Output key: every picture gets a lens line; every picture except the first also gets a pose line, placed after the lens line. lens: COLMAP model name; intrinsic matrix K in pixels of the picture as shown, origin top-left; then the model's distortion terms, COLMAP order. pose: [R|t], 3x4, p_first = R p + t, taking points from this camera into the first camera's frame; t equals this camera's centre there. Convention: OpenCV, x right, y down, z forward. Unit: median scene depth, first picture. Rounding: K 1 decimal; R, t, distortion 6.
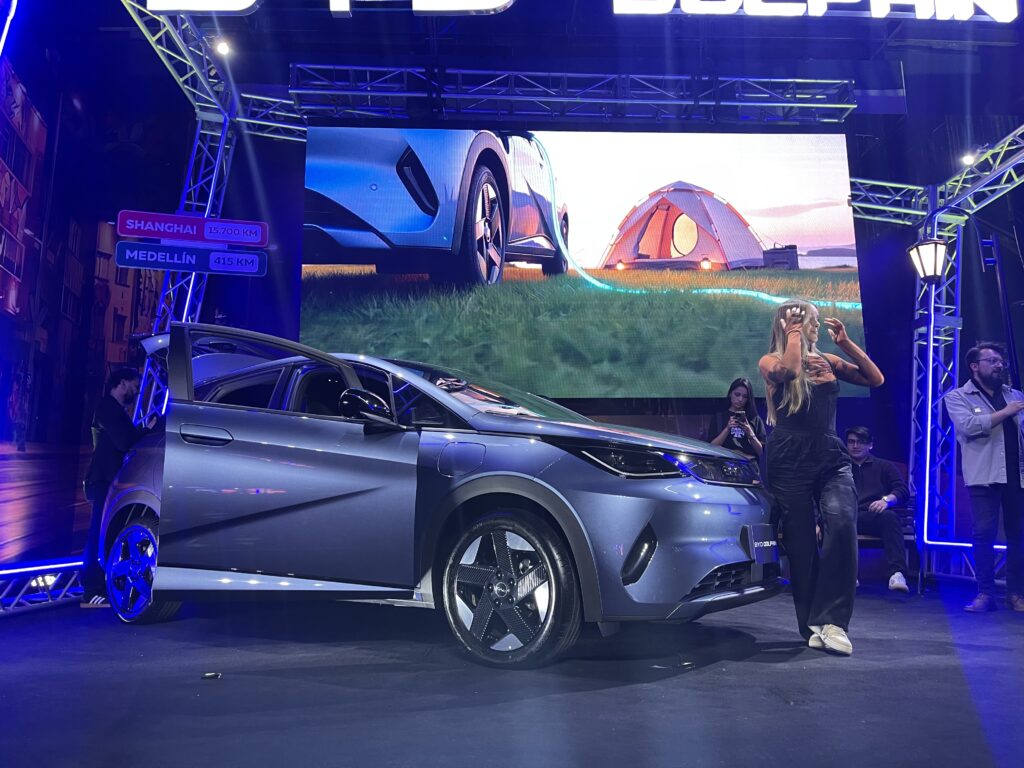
lens RADIAL K [[753.9, 0, 512.4], [0, 753.9, 370.8], [0, 0, 1]] dist [-0.000955, -0.003269]
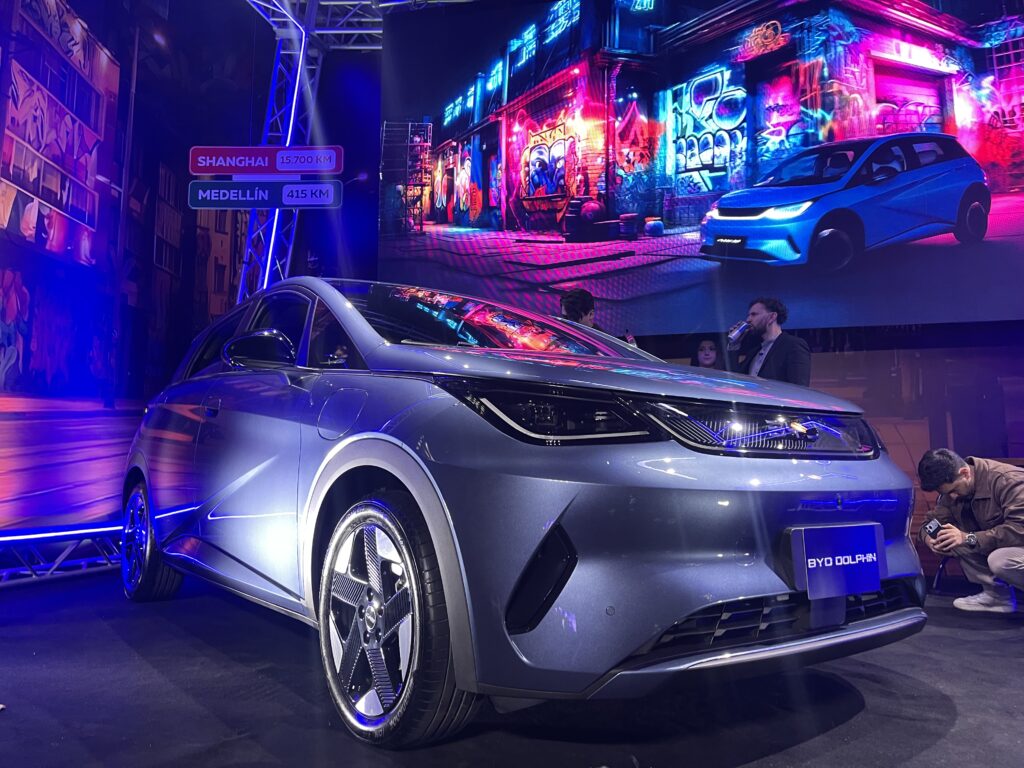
lens RADIAL K [[764.5, 0, 512.0], [0, 764.5, 384.0], [0, 0, 1]] dist [0.078453, -0.112800]
pose [[0.952711, -0.018295, -0.303328, 0.134336], [0.041446, 0.996681, 0.070062, 0.025491], [0.301039, -0.079321, 0.950307, 0.194894]]
